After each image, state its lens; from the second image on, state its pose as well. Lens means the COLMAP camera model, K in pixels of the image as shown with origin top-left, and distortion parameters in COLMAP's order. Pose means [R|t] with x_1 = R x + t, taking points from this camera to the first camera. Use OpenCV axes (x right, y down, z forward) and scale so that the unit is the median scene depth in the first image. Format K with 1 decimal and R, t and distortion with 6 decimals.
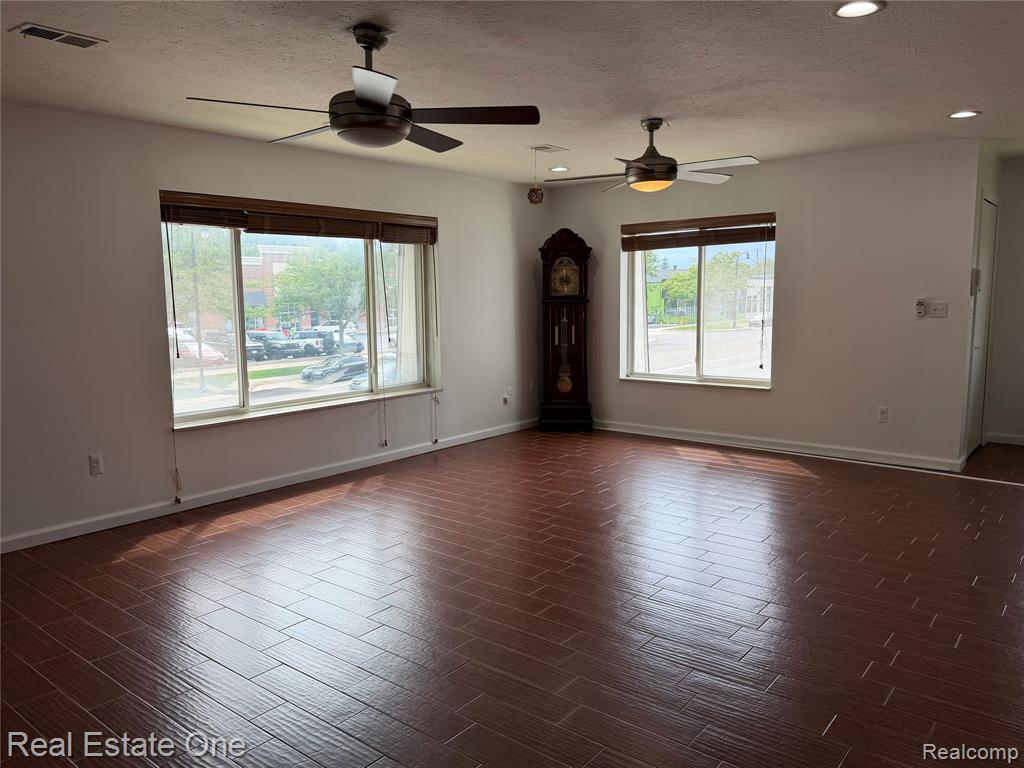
lens RADIAL K [[724.4, 0, 512.0], [0, 724.4, 384.0], [0, 0, 1]] dist [-0.001944, -0.000258]
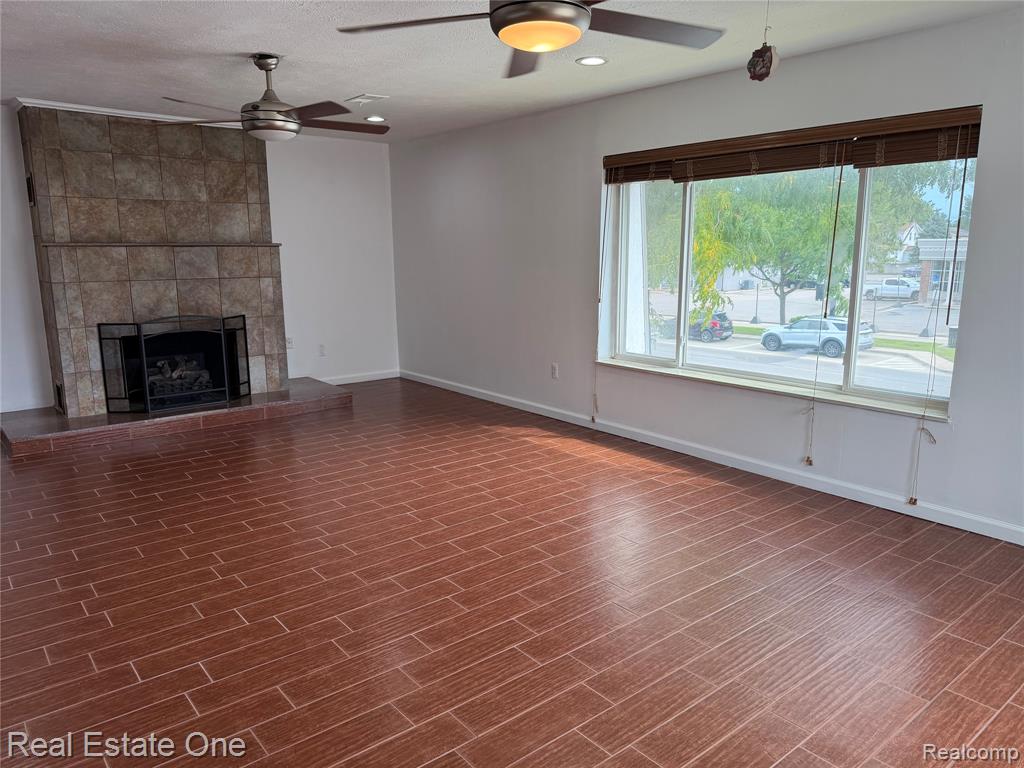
lens RADIAL K [[726.5, 0, 512.0], [0, 726.5, 384.0], [0, 0, 1]] dist [0.067071, -0.085754]
pose [[-0.219304, 0.200481, -0.954837, 0.663224], [-0.105176, 0.968100, 0.227422, -0.146799], [0.969971, 0.150301, -0.191222, 1.000702]]
